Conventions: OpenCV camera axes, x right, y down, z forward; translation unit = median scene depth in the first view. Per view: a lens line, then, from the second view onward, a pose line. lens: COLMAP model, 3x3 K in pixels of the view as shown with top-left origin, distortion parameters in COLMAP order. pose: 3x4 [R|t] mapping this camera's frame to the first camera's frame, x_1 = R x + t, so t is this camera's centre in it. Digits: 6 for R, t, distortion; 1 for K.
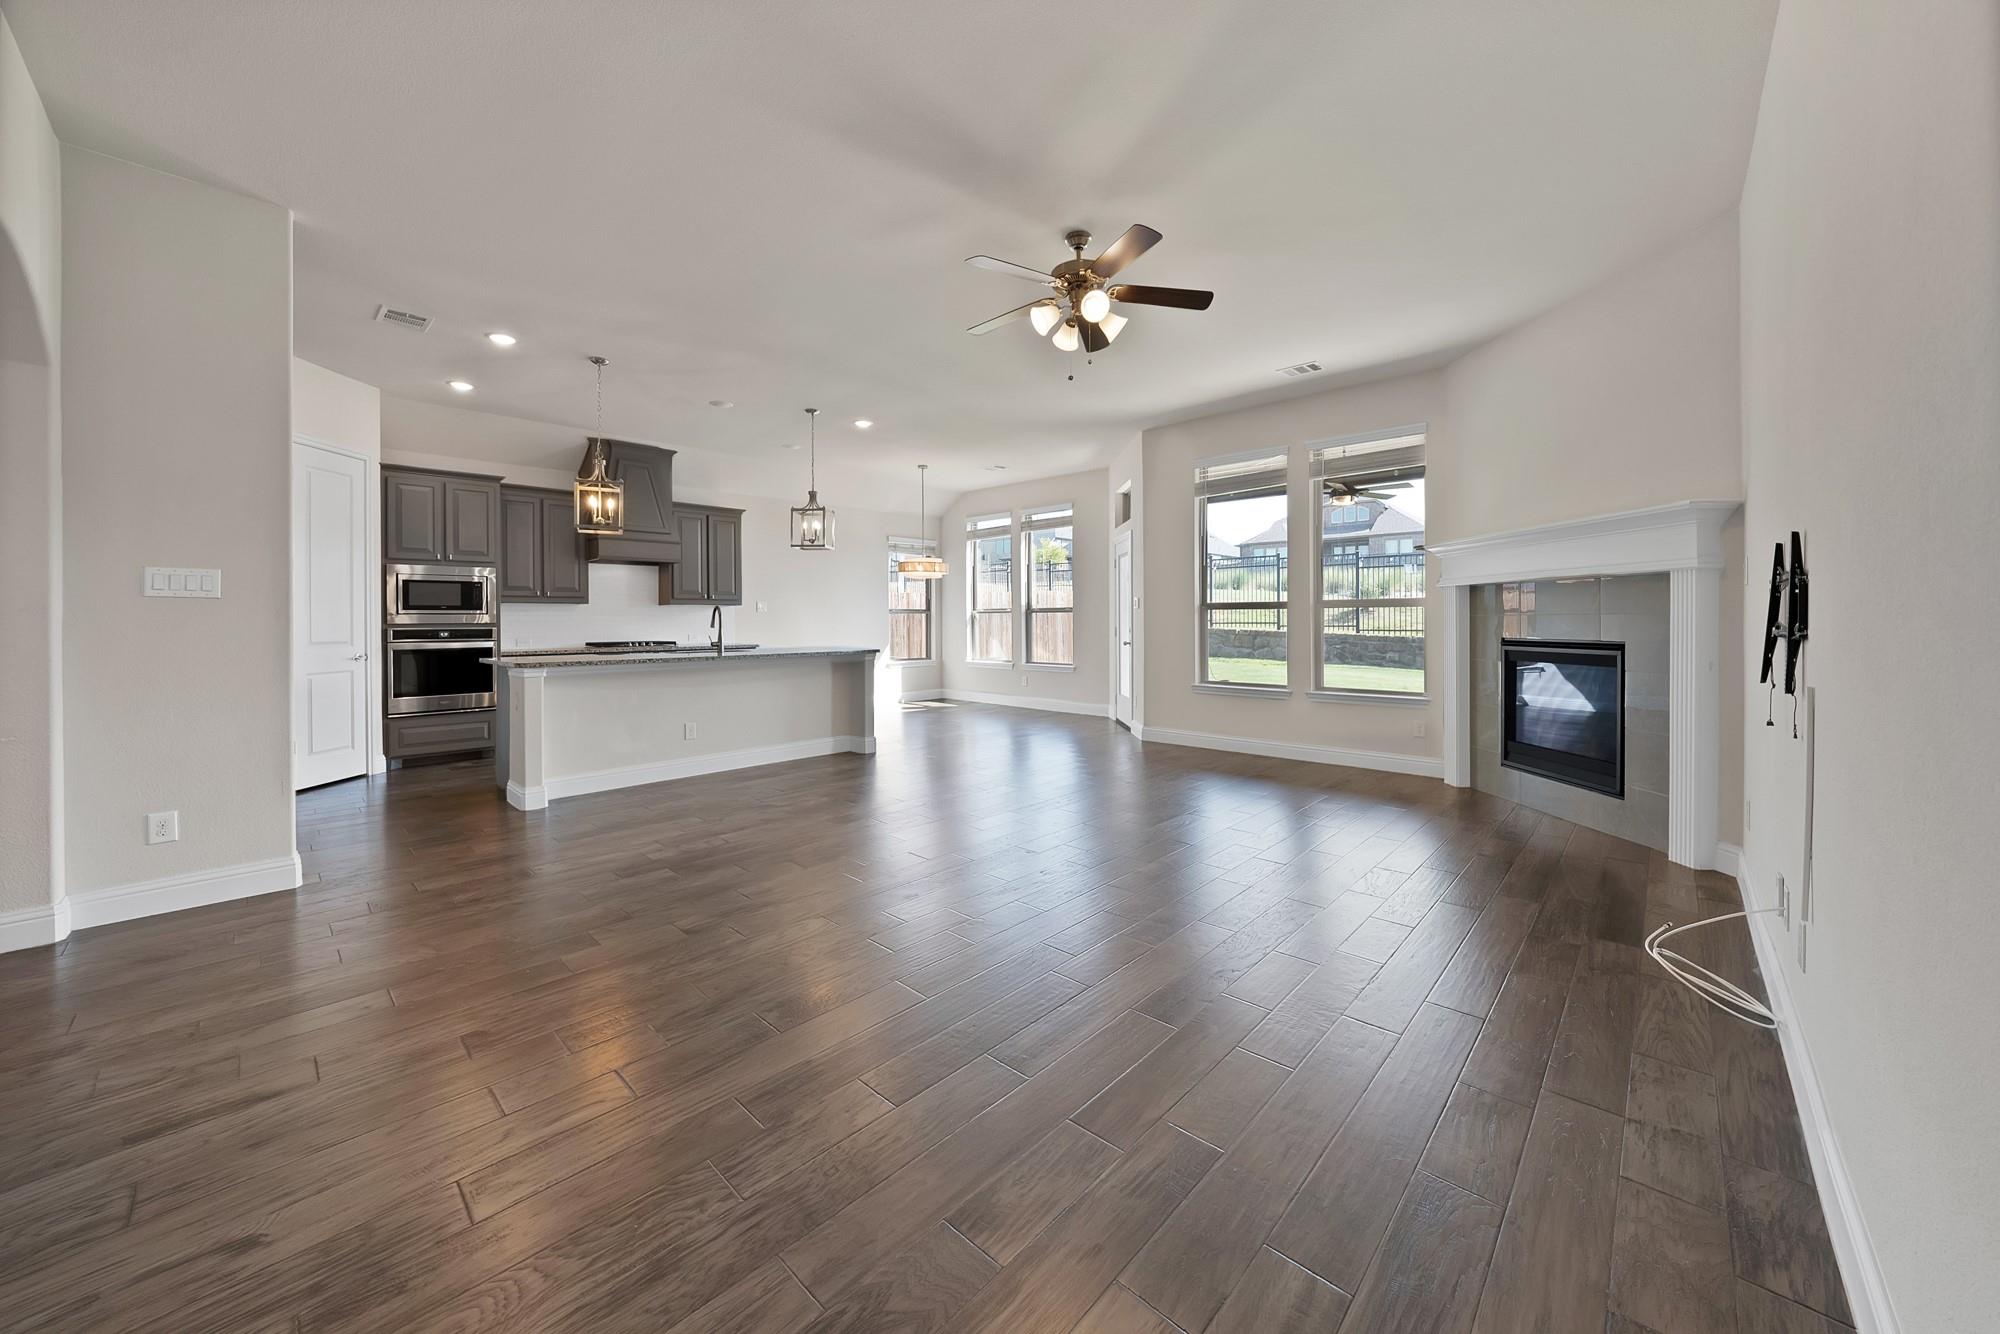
lens RADIAL K [[729.4, 0, 981.6], [0, 729.4, 620.9], [0, 0, 1]] dist [0.001435, 0.000396]
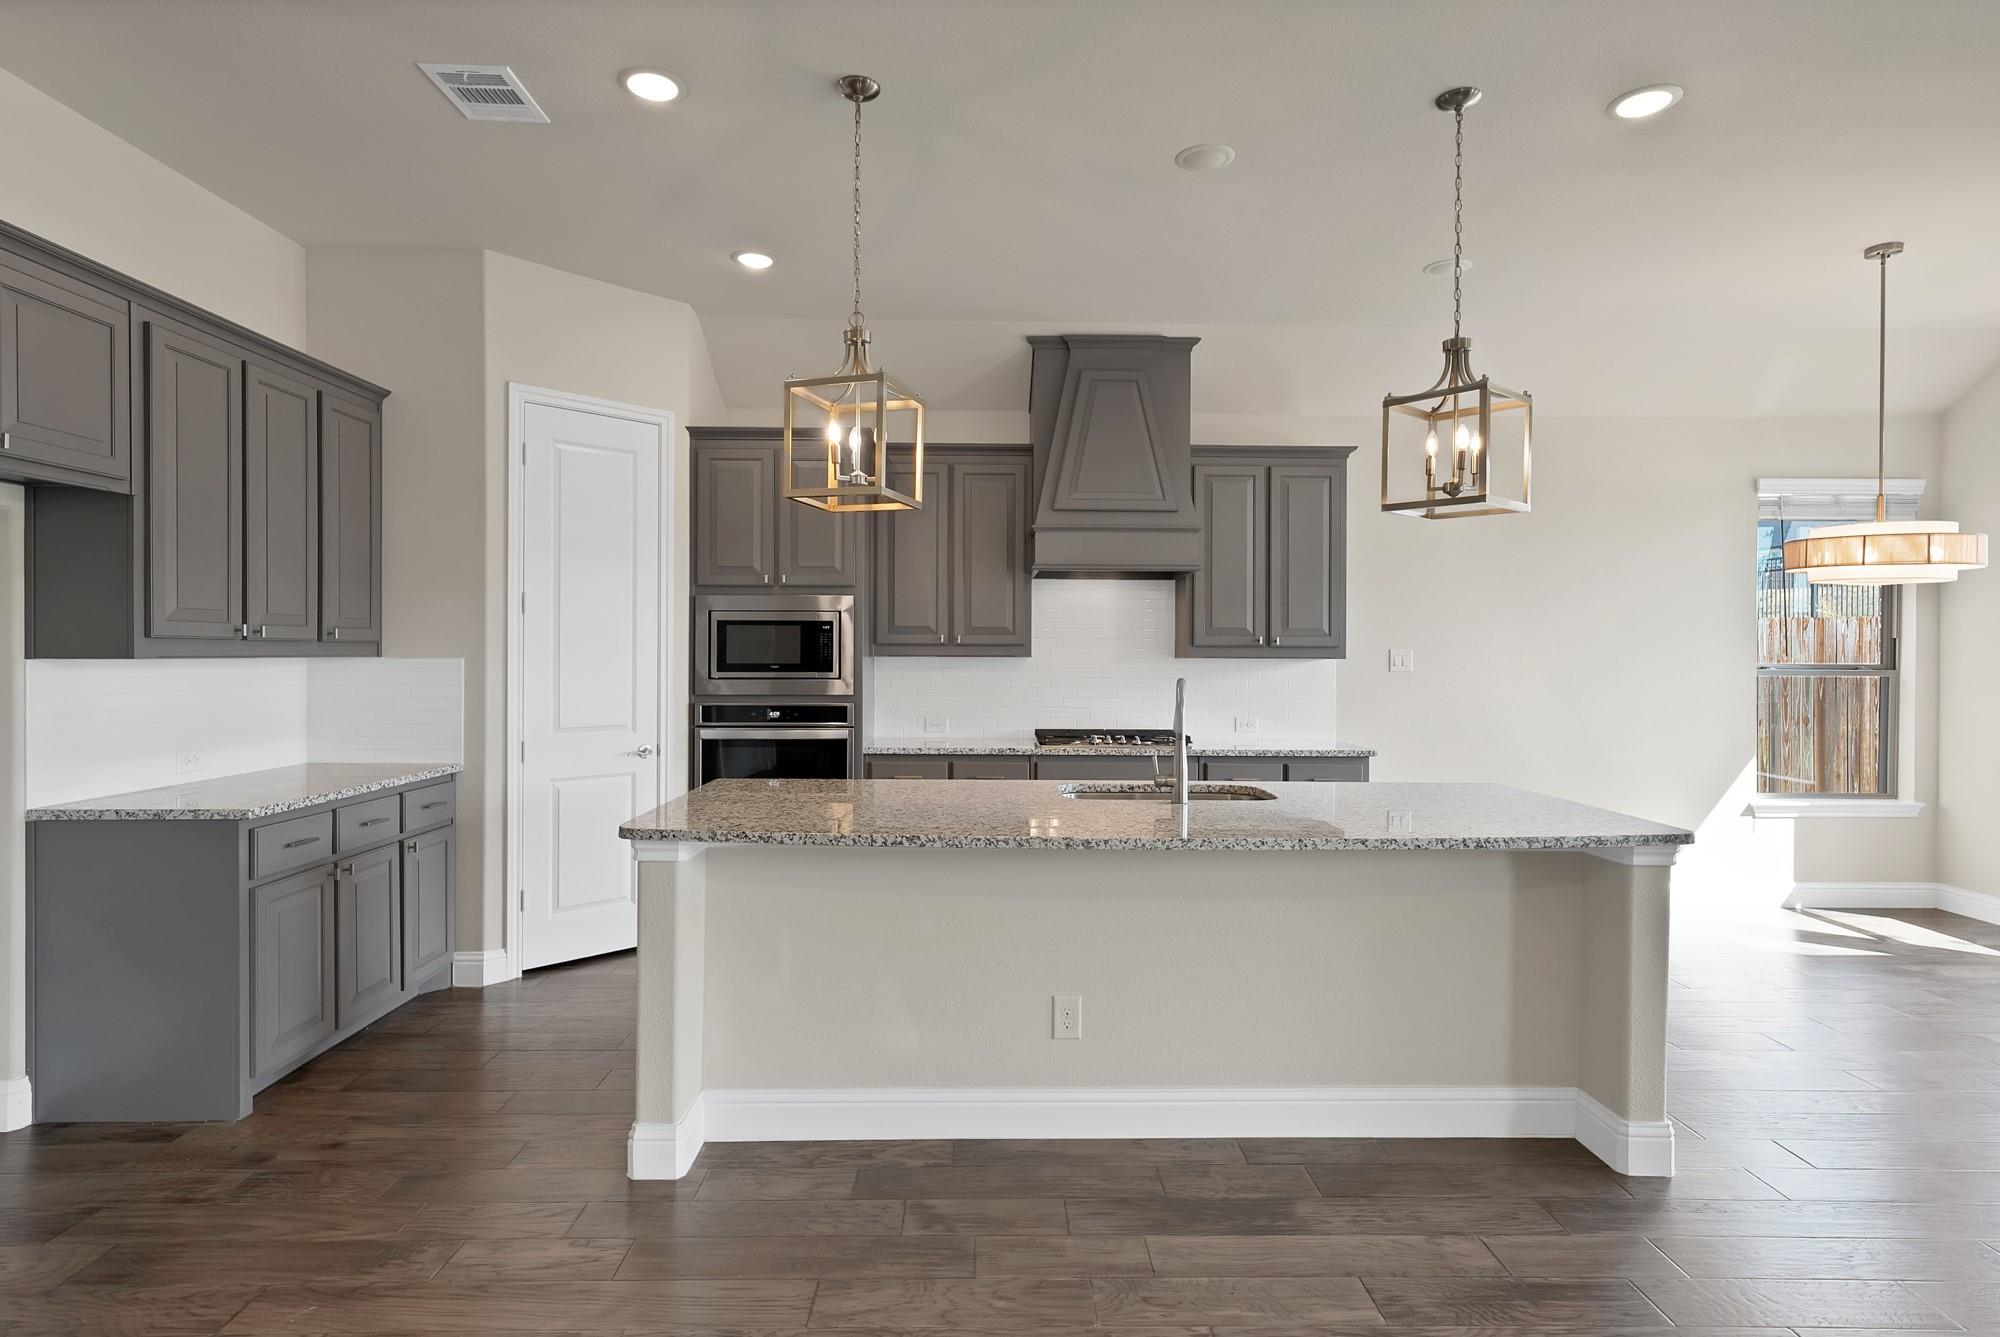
lens RADIAL K [[996.8, 0, 997.6], [0, 996.8, 649.1], [0, 0, 1]] dist [0.006377, 0.001728]
pose [[0.705156, 0.010636, -0.708972, -0.052958], [-0.012342, 0.999920, 0.002725, -0.034144], [0.708945, 0.006828, 0.705231, 0.526942]]
